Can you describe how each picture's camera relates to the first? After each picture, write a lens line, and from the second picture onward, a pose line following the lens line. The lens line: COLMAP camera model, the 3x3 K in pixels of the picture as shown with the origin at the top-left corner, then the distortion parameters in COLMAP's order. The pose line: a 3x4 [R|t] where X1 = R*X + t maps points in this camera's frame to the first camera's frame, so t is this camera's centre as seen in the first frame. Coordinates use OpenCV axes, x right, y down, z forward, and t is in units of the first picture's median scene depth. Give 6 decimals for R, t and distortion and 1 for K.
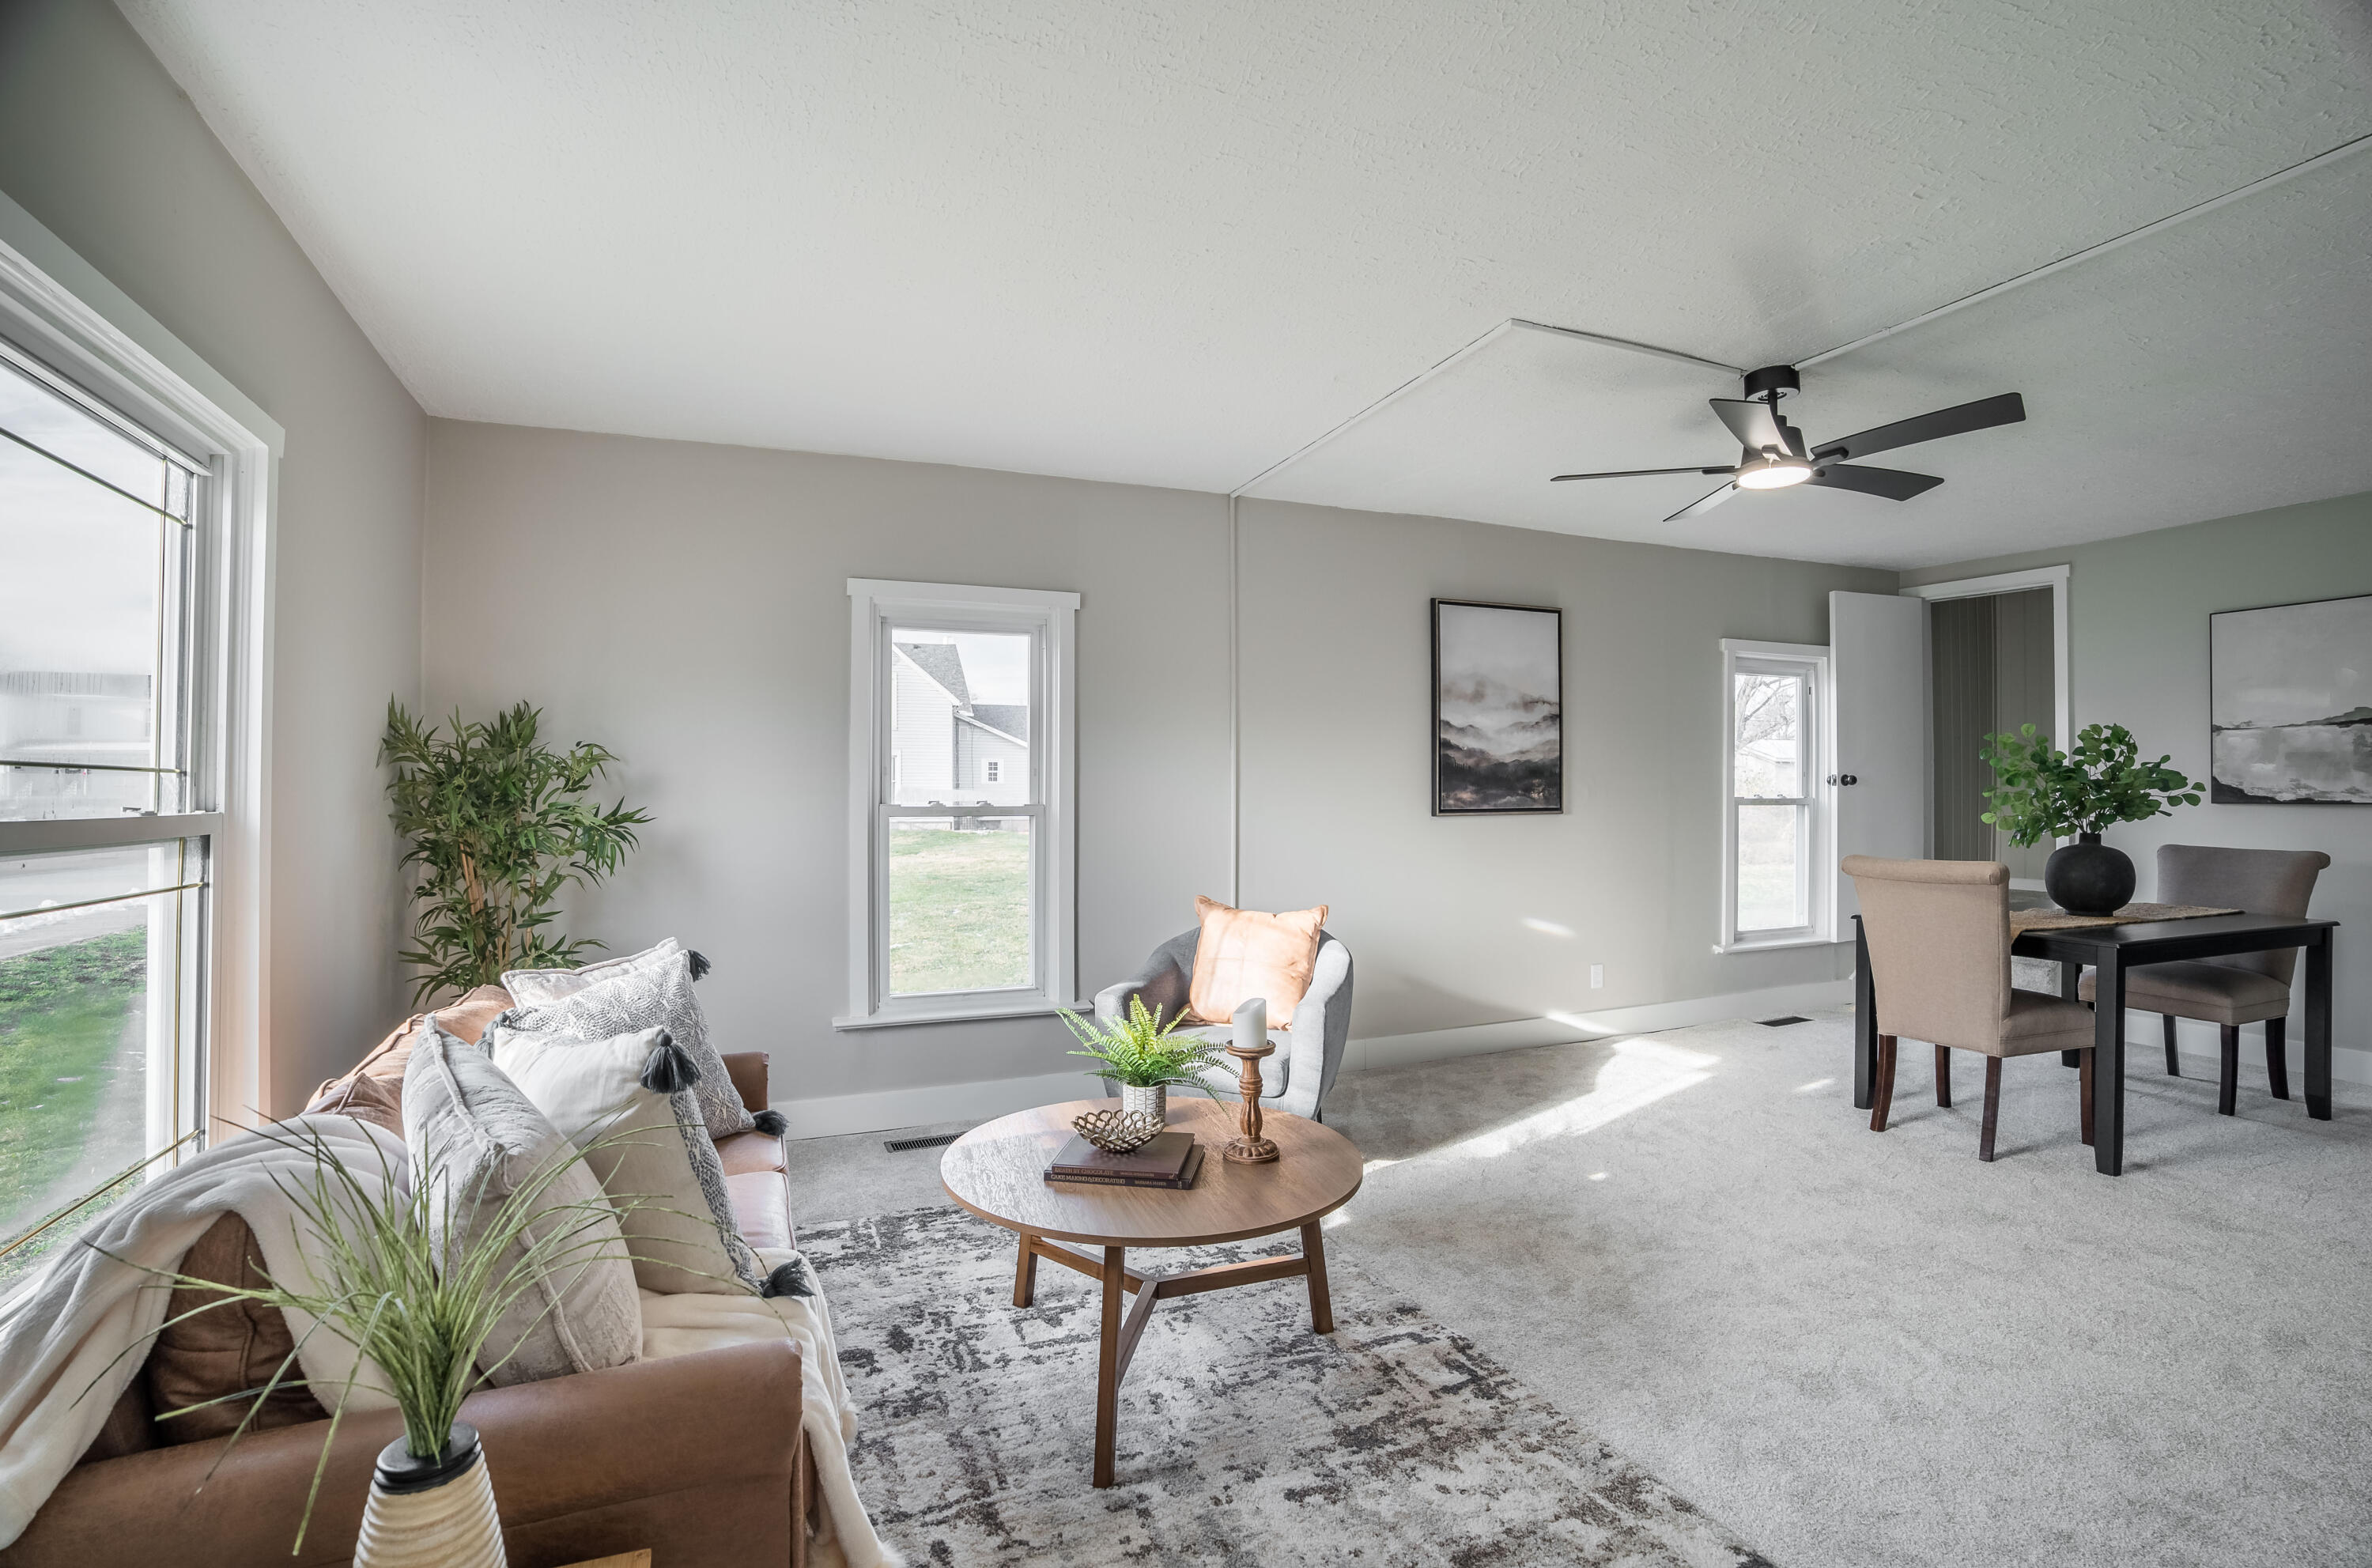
lens RADIAL K [[1121.1, 0, 1171.0], [0, 1121.1, 780.5], [0, 0, 1]] dist [-0.035667, 0.001712]
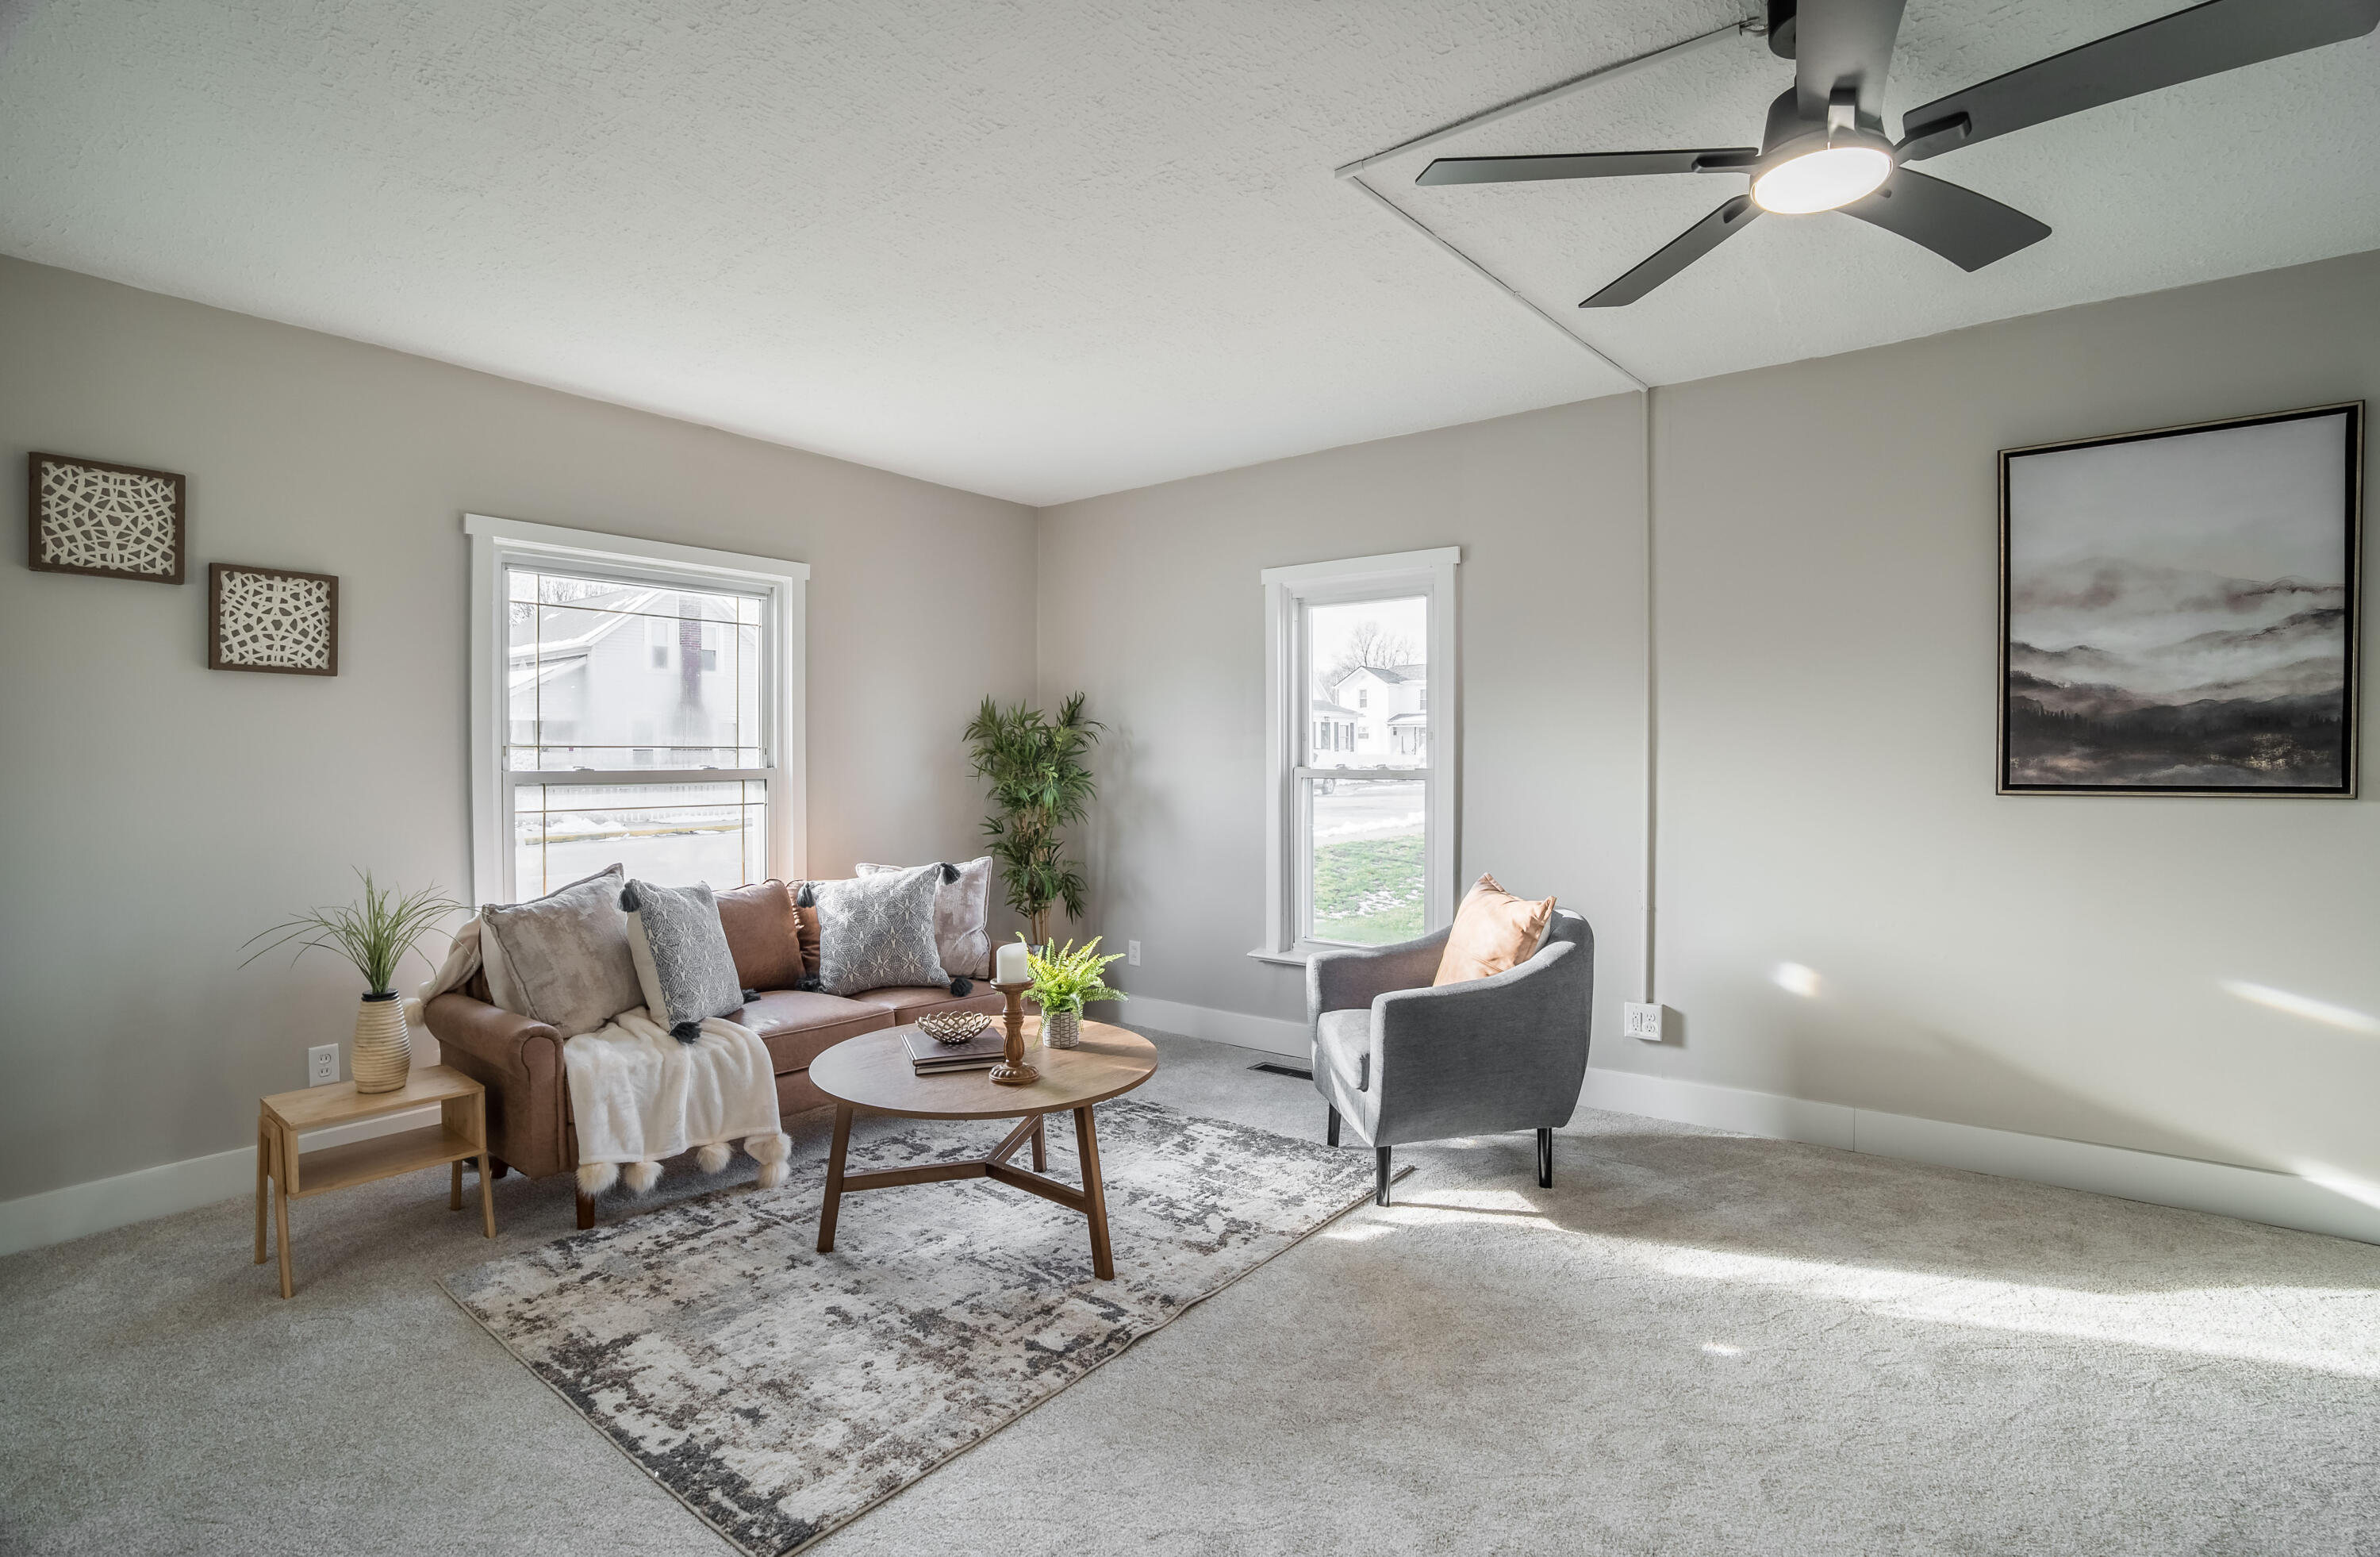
lens RADIAL K [[1132.8, 0, 1183.4], [0, 1132.8, 771.3], [0, 0, 1]] dist [-0.051092, 0.002203]
pose [[0.475266, 0.013238, -0.879743, 0.646525], [0.010709, 0.999726, 0.020829, 0.000613], [0.879777, -0.019321, 0.474994, 0.341832]]
